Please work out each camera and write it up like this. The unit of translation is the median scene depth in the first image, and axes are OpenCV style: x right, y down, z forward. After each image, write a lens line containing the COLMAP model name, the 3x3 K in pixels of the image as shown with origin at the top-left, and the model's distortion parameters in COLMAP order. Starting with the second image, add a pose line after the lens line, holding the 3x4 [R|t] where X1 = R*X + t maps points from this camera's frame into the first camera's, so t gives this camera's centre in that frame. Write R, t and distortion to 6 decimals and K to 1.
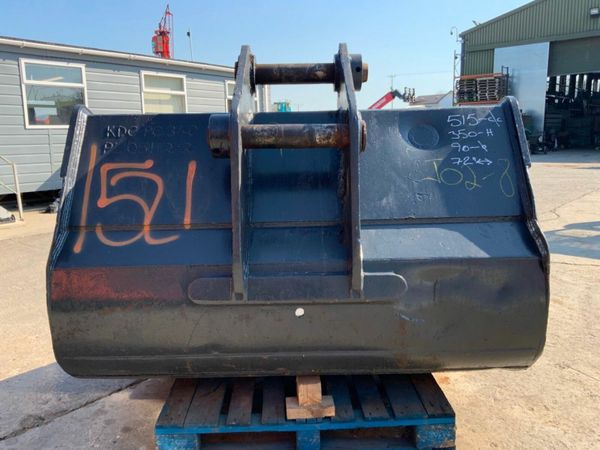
lens RADIAL K [[501.0, 0, 303.9], [0, 501.0, 224.0], [0, 0, 1]] dist [0.027684, -0.068301]
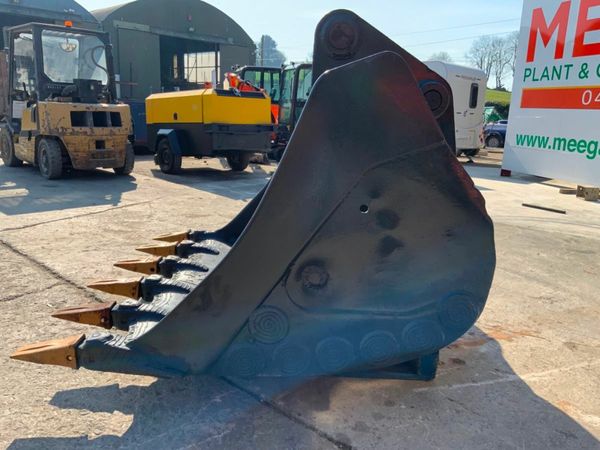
lens RADIAL K [[501.0, 0, 300.6], [0, 501.0, 224.0], [0, 0, 1]] dist [0.027684, -0.068301]
pose [[0.027407, -0.208891, 0.977555, -0.312190], [0.135156, 0.969717, 0.203427, -0.036769], [-0.990445, 0.126547, 0.054810, 0.272565]]
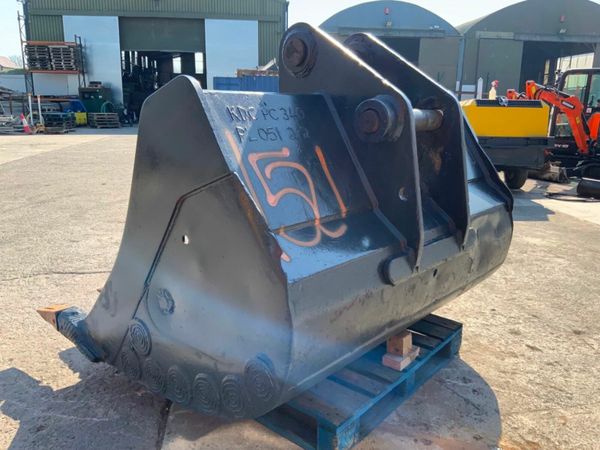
lens RADIAL K [[501.0, 0, 304.2], [0, 501.0, 218.5], [0, 0, 1]] dist [0.027684, -0.068301]
pose [[0.672377, -0.137198, 0.727383, -0.217112], [0.104860, 0.990417, 0.089881, -0.017974], [-0.732744, 0.015840, 0.680320, 0.087380]]
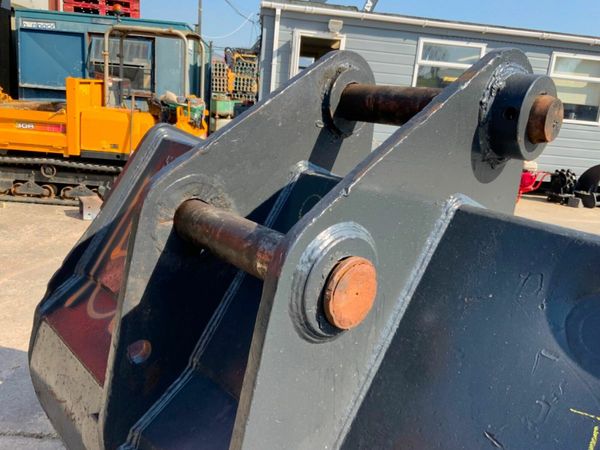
lens RADIAL K [[501.0, 0, 302.1], [0, 501.0, 225.4], [0, 0, 1]] dist [0.027684, -0.068301]
pose [[0.661658, 0.260533, -0.703087, 0.076547], [-0.224514, 0.963509, 0.145750, -0.059437], [0.715403, 0.061416, 0.696007, 0.146095]]
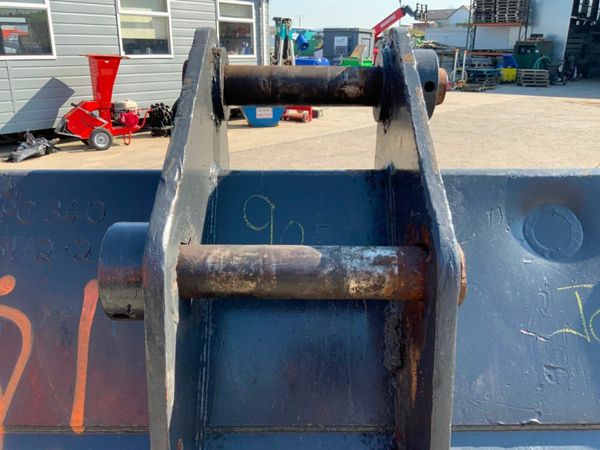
lens RADIAL K [[501.0, 0, 298.2], [0, 501.0, 230.2], [0, 0, 1]] dist [0.027684, -0.068301]
pose [[0.999639, 0.026627, -0.003480, -0.004234], [-0.025661, 0.985396, 0.168331, -0.060977], [0.007912, -0.168181, 0.985724, 0.119912]]
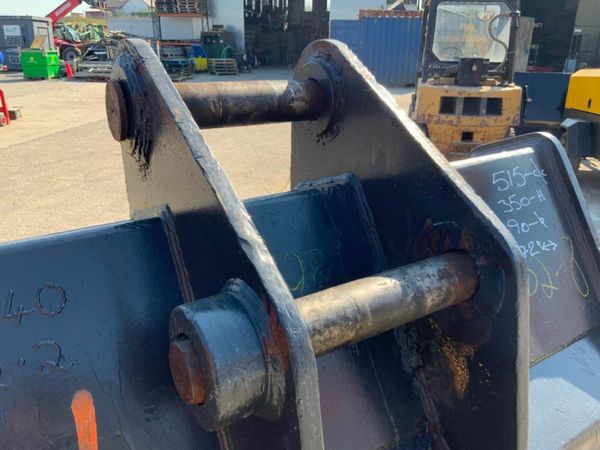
lens RADIAL K [[501.0, 0, 307.2], [0, 501.0, 230.4], [0, 0, 1]] dist [0.027684, -0.068301]
pose [[0.833592, -0.168675, 0.525997, -0.058747], [0.071285, 0.977124, 0.200370, -0.069414], [-0.547761, -0.129531, 0.826547, 0.145346]]
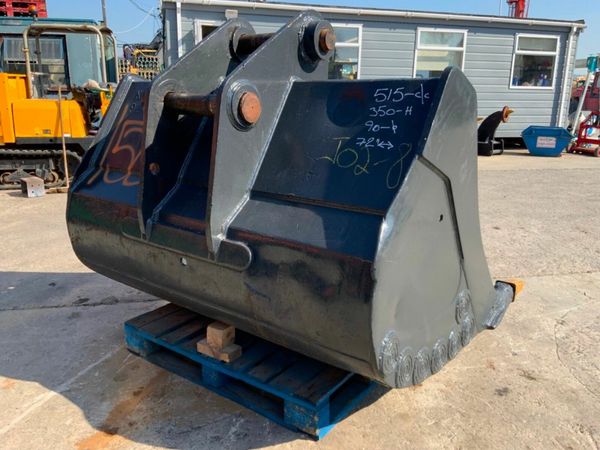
lens RADIAL K [[501.0, 0, 304.7], [0, 501.0, 226.5], [0, 0, 1]] dist [0.027684, -0.068301]
pose [[0.793312, 0.184581, -0.580159, 0.179451], [-0.131958, 0.982411, 0.132120, -0.018881], [0.594342, -0.028256, 0.803716, 0.050134]]
